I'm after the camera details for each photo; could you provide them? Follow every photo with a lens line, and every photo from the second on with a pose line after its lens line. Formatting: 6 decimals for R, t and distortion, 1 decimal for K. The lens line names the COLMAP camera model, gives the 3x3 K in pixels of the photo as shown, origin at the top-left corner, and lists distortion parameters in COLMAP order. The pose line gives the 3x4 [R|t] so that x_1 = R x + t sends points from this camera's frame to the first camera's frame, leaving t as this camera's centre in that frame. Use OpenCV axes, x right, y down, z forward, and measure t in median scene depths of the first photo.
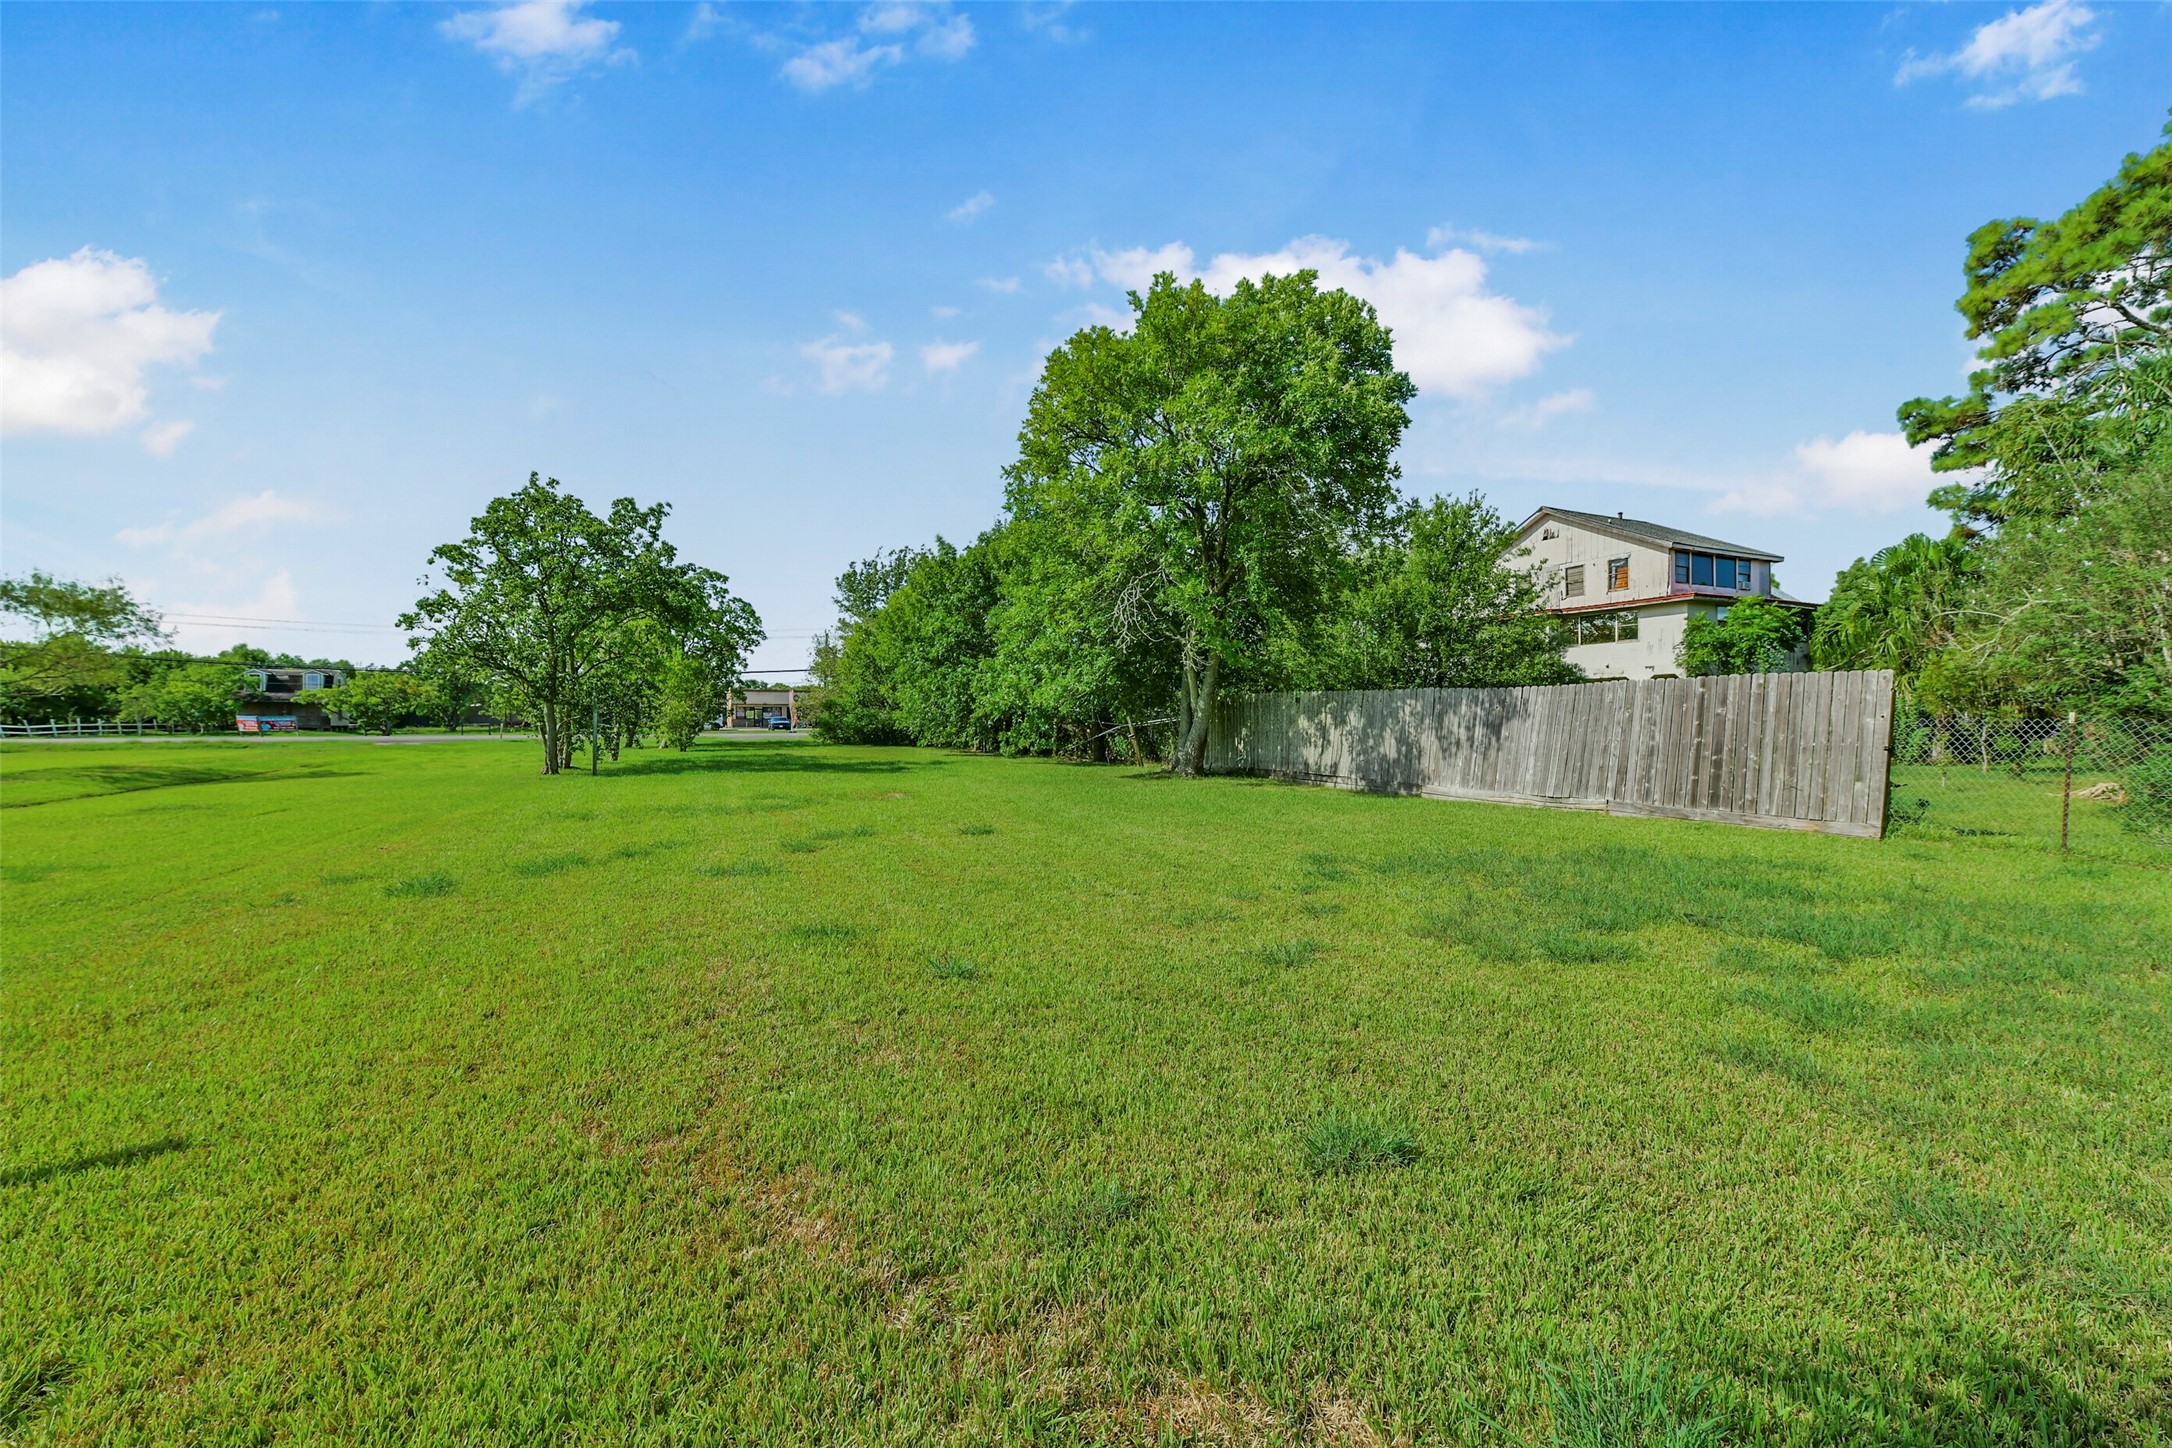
lens RADIAL K [[869.7, 0, 1088.4], [0, 869.7, 722.2], [0, 0, 1]] dist [-0.011591, -0.000254]
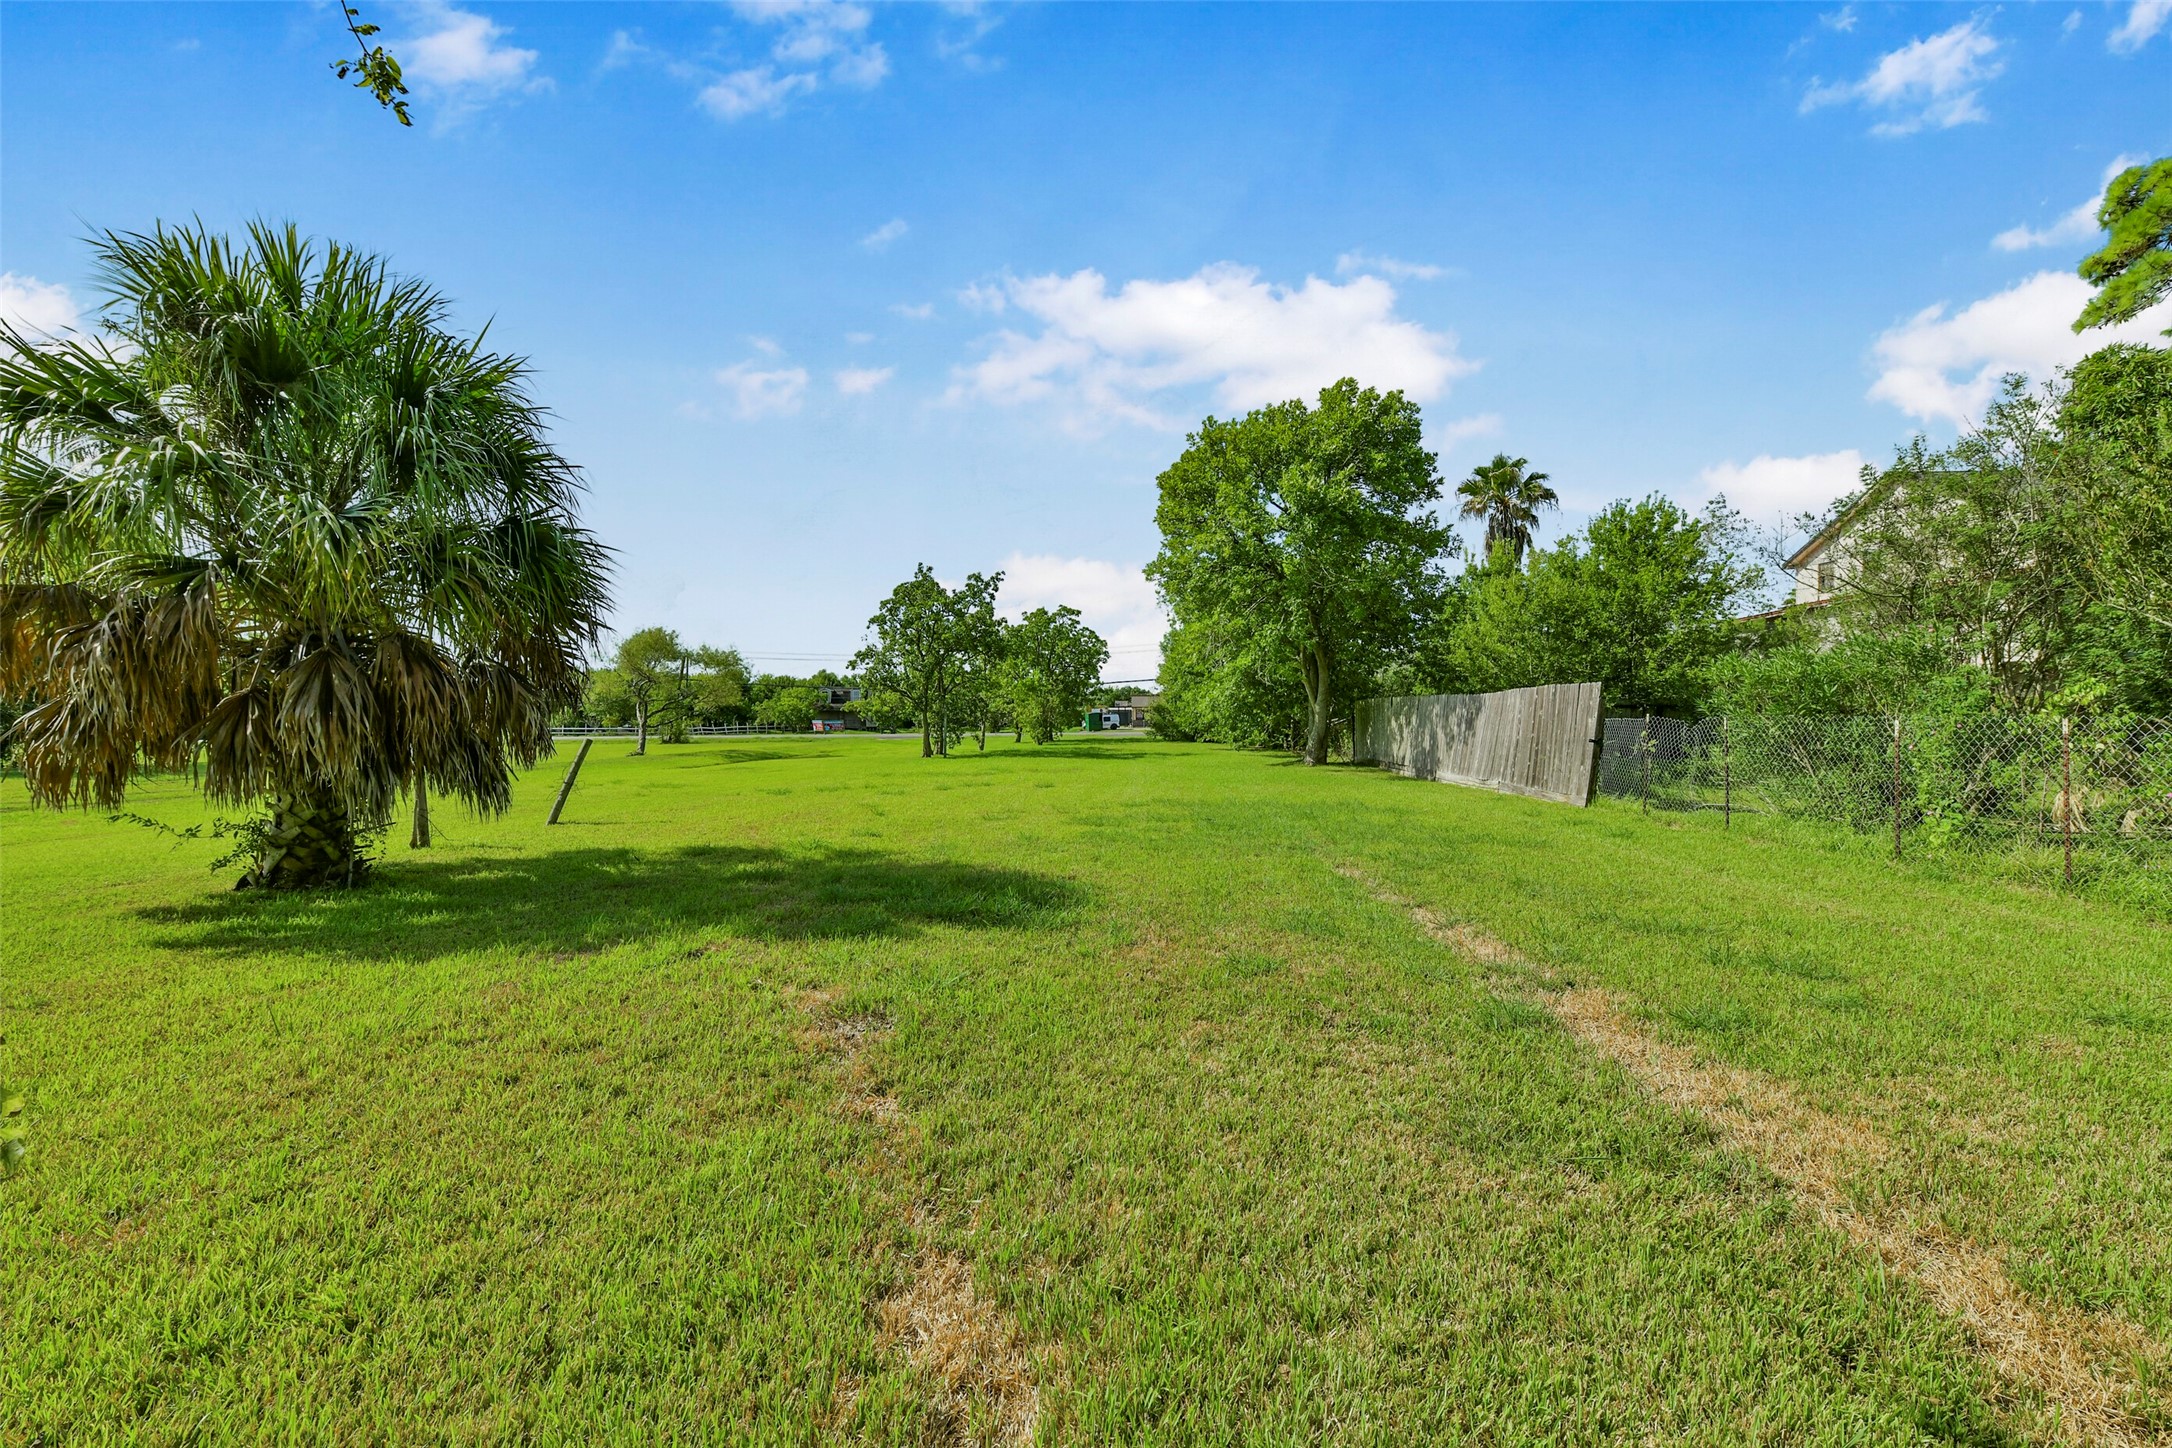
lens RADIAL K [[869.7, 0, 1085.9], [0, 869.7, 727.7], [0, 0, 1]] dist [-0.011591, -0.000254]
pose [[0.877515, -0.002391, -0.479543, 0.197506], [0.005843, 0.999967, 0.005705, -0.000744], [0.479514, -0.007808, 0.877500, -0.124763]]
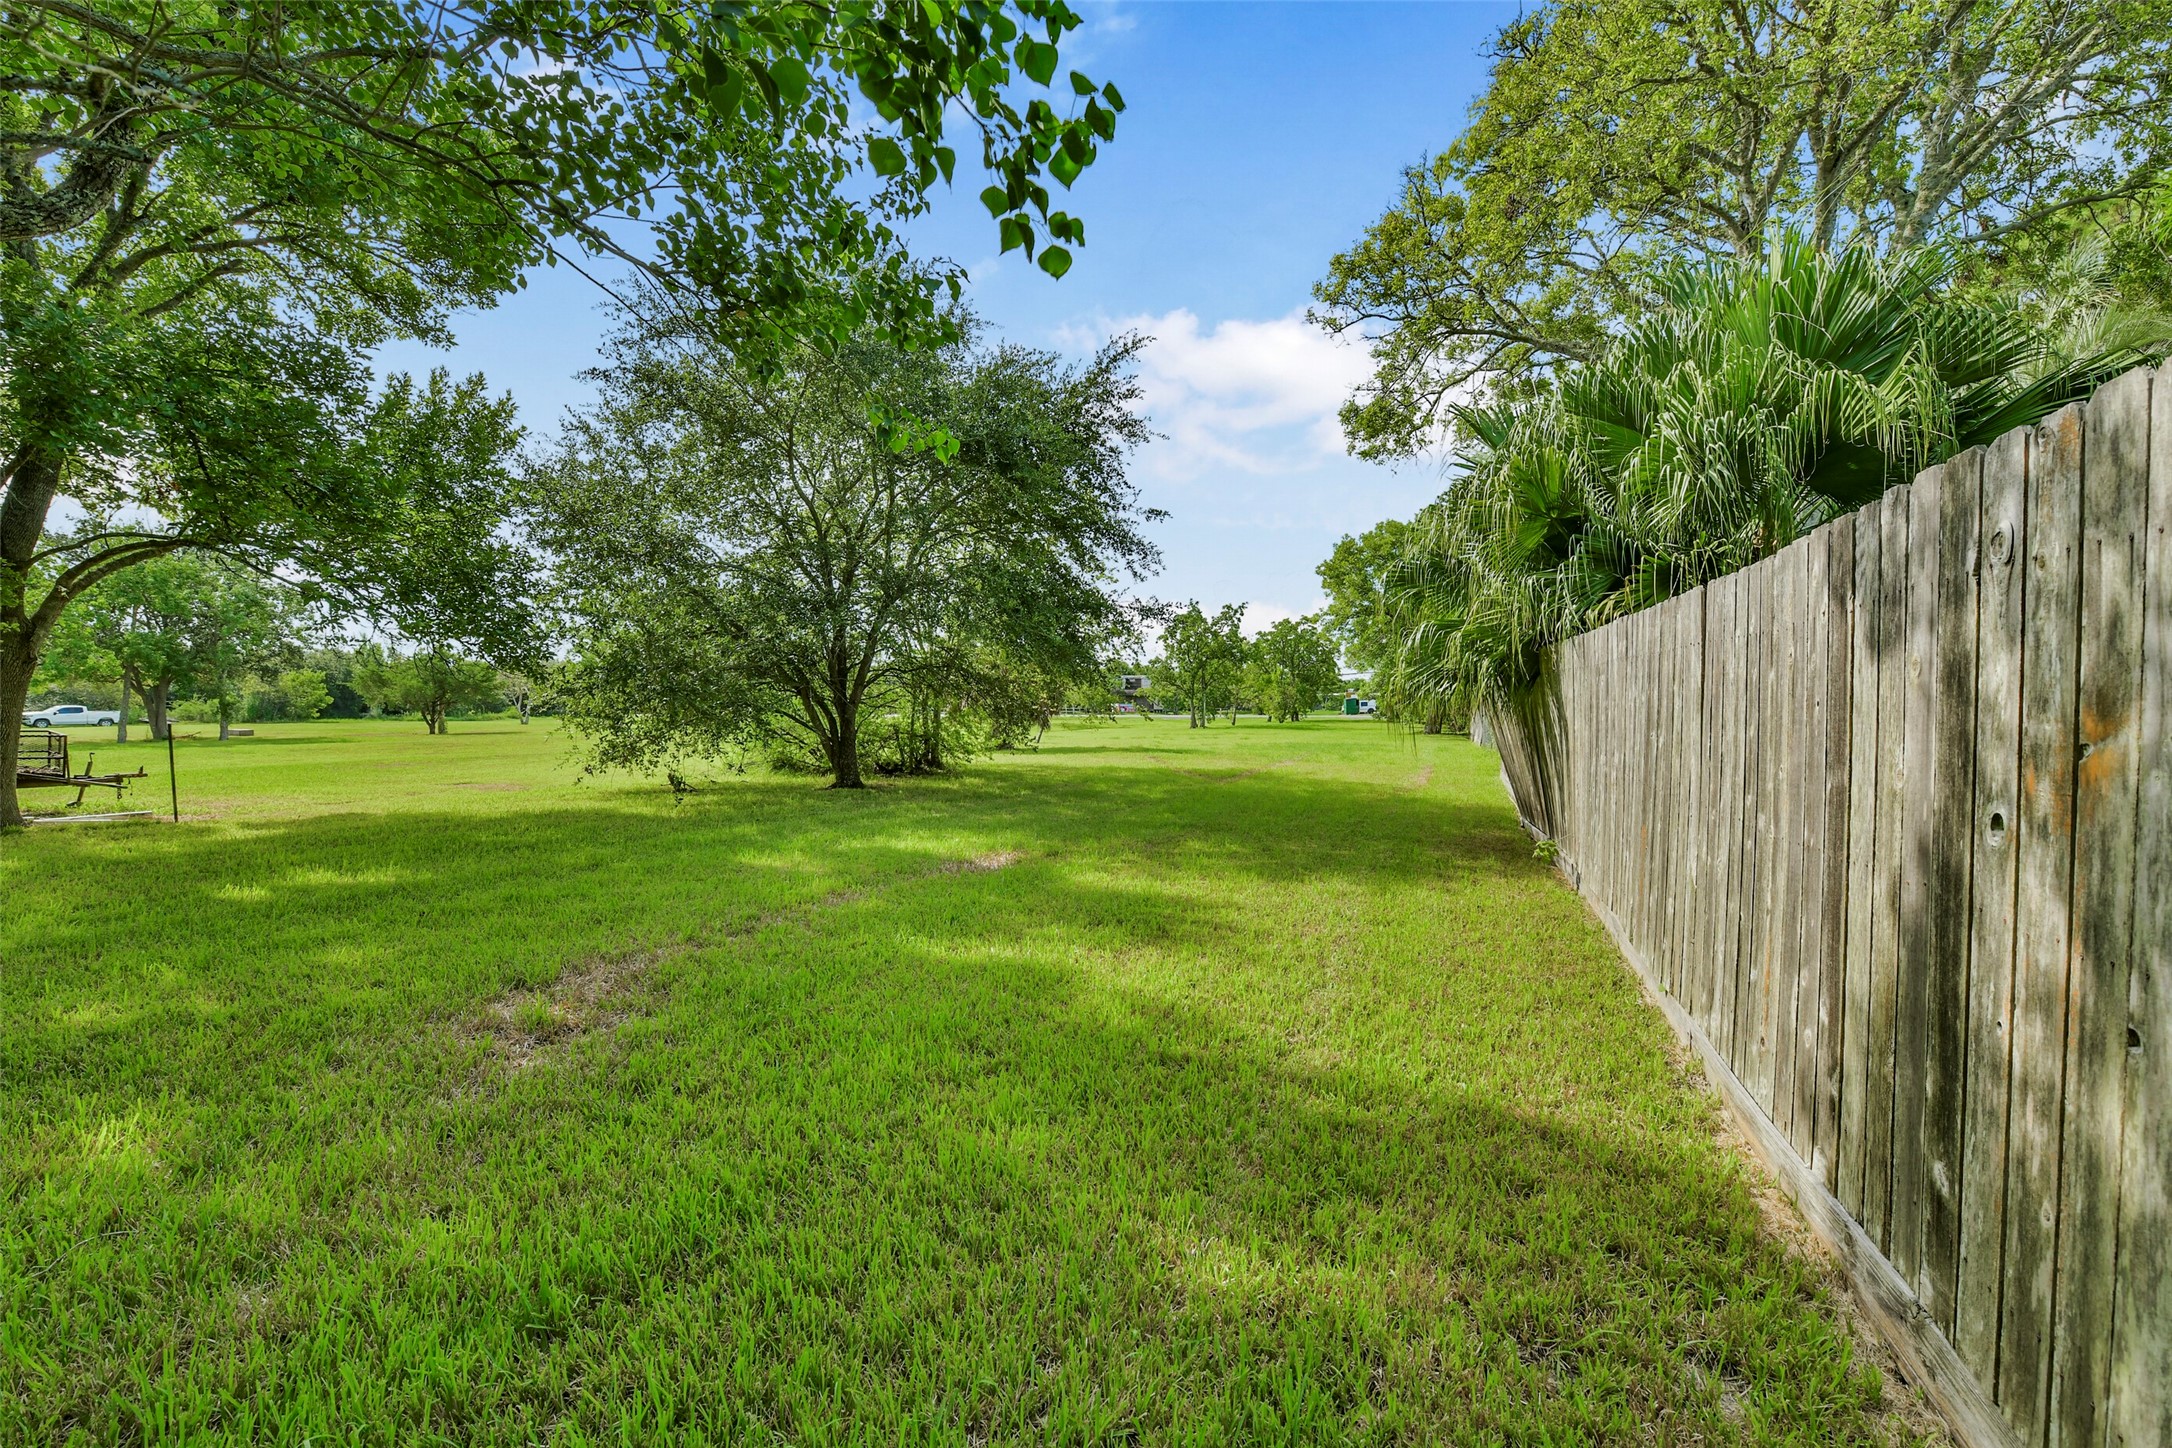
lens RADIAL K [[869.7, 0, 1087.1], [0, 869.7, 722.7], [0, 0, 1]] dist [-0.011591, -0.000254]
pose [[0.679391, 0.018396, -0.733546, 0.472612], [-0.005714, 0.999788, 0.019781, -0.001337], [0.733754, -0.009248, 0.679352, -0.422604]]
